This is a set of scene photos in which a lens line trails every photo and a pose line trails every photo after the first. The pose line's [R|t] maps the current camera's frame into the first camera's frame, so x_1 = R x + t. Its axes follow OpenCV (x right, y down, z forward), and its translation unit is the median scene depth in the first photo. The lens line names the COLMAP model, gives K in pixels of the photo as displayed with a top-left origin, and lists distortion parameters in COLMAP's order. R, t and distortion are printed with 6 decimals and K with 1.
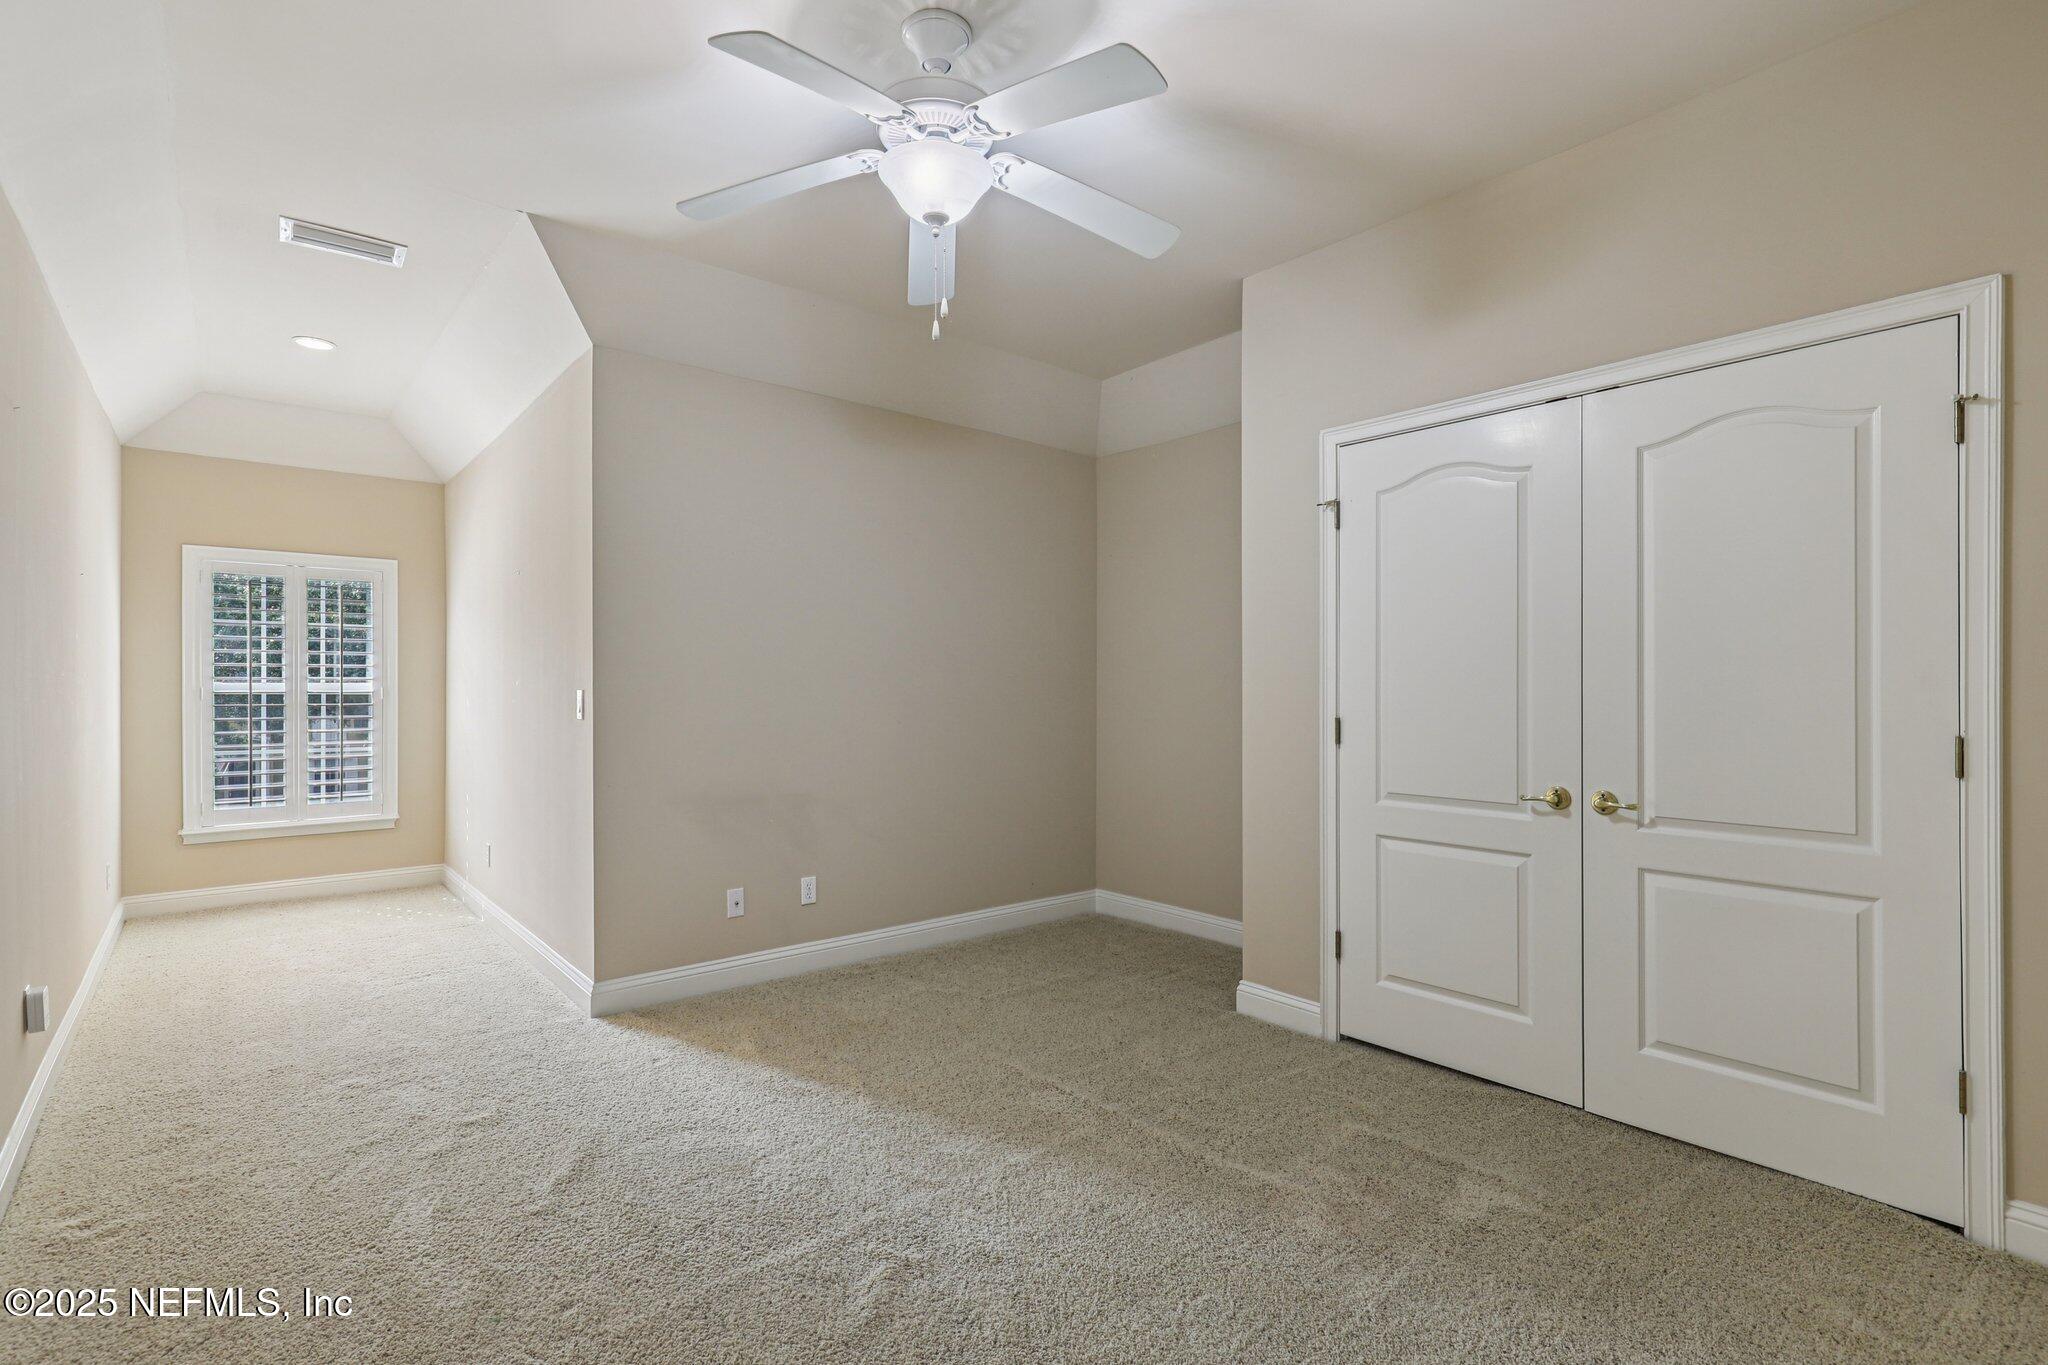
lens RADIAL K [[941.4, 0, 1014.3], [0, 941.4, 689.7], [0, 0, 1]] dist [-0.003731, 0.000402]
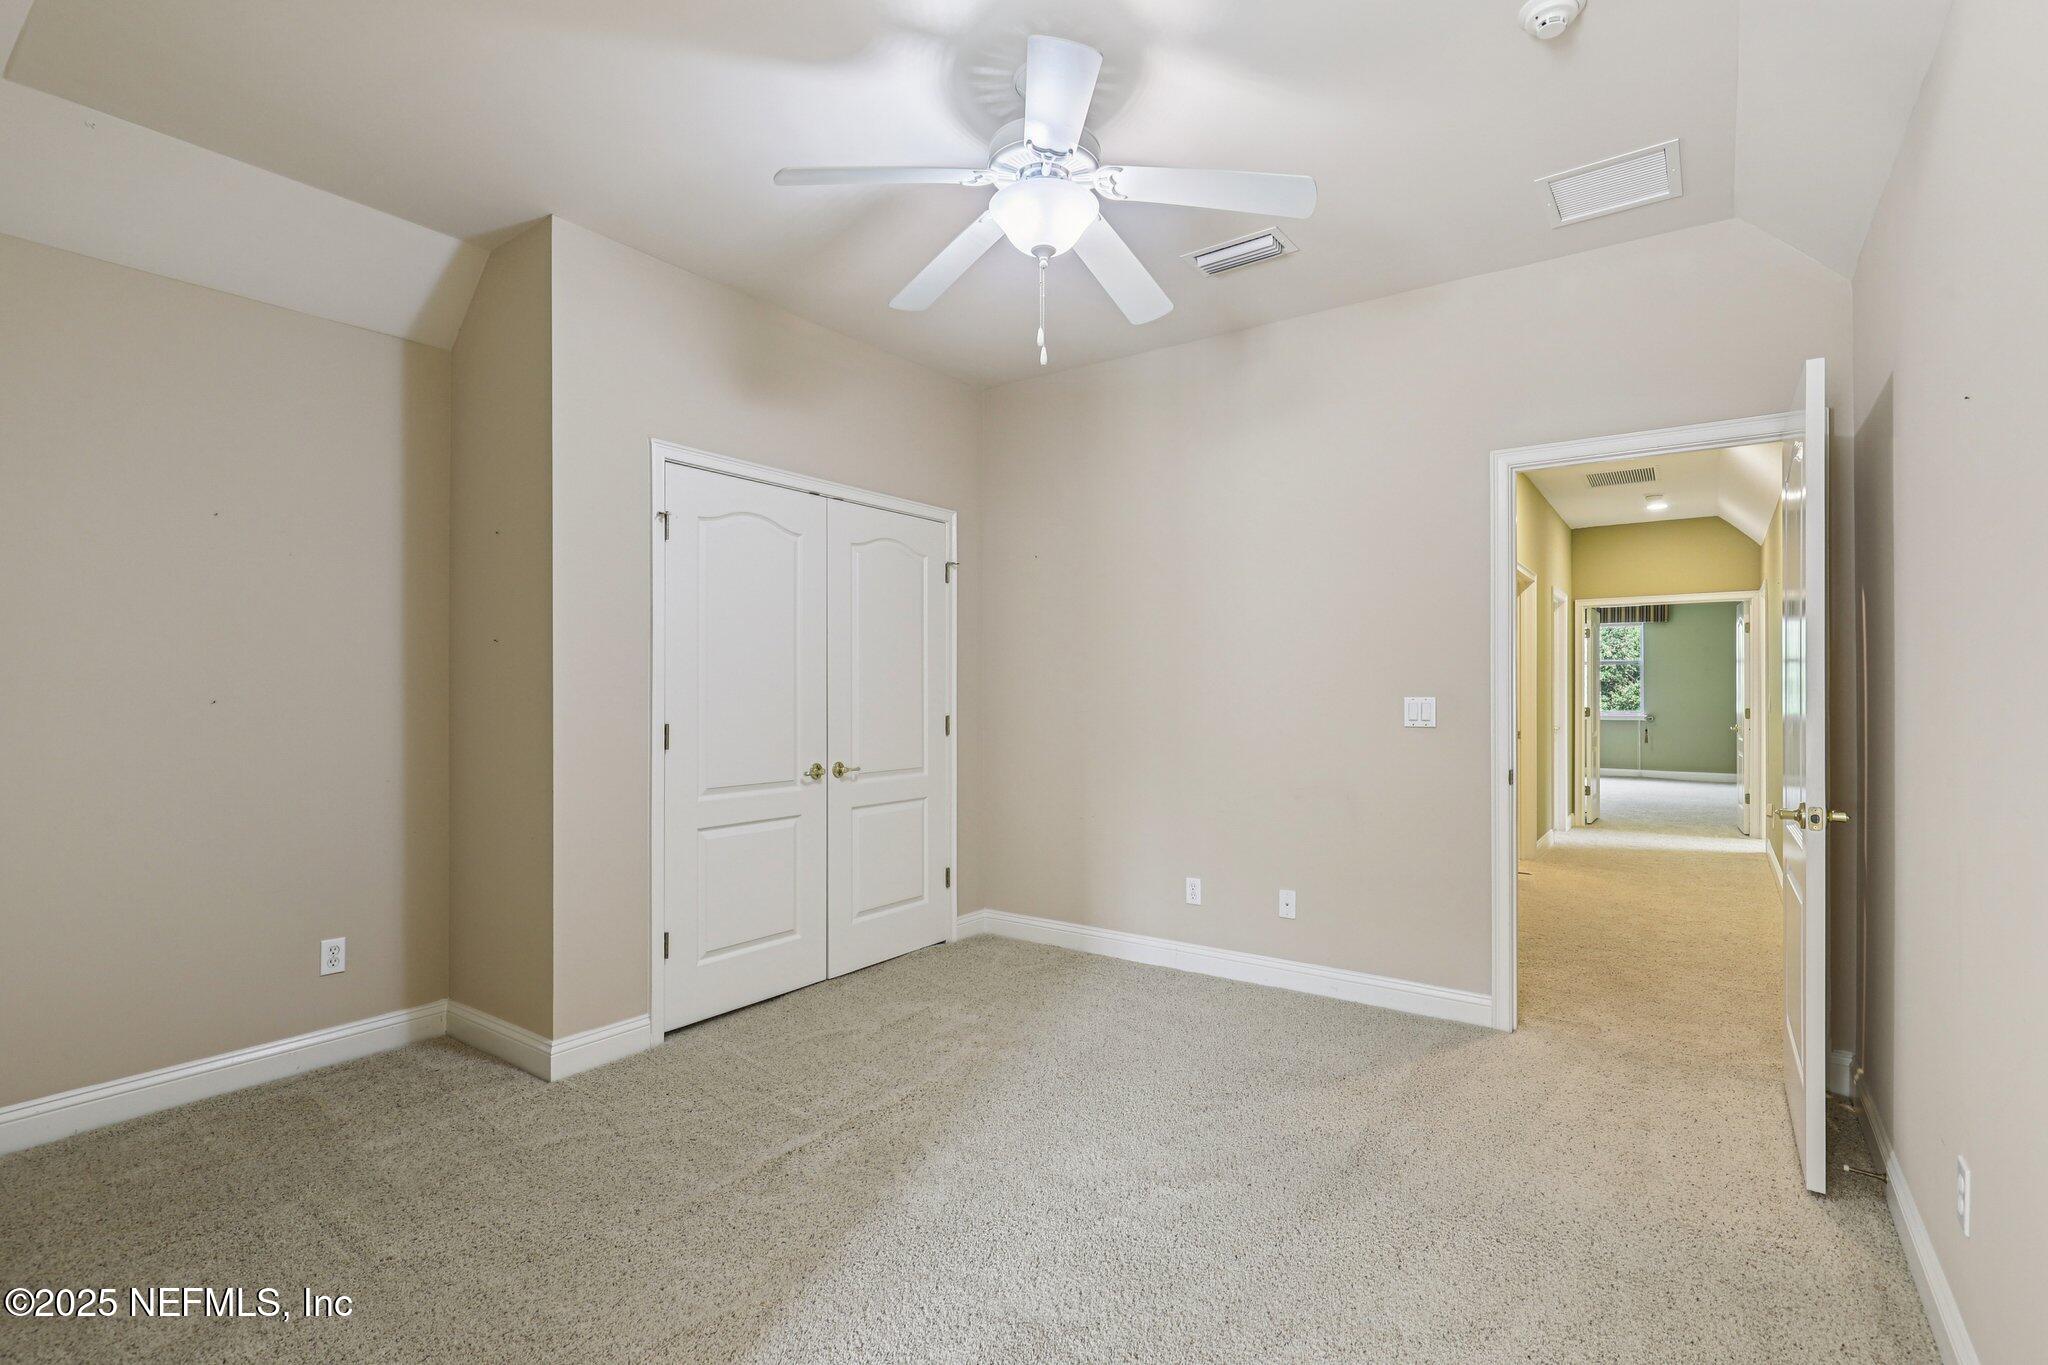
lens RADIAL K [[941.4, 0, 1014.8], [0, 941.4, 681.3], [0, 0, 1]] dist [-0.003731, 0.000402]
pose [[-0.241675, 0.009808, 0.970308, -0.794305], [0.003434, 0.999951, -0.009252, -0.006689], [-0.970351, 0.001096, -0.241697, 0.936157]]
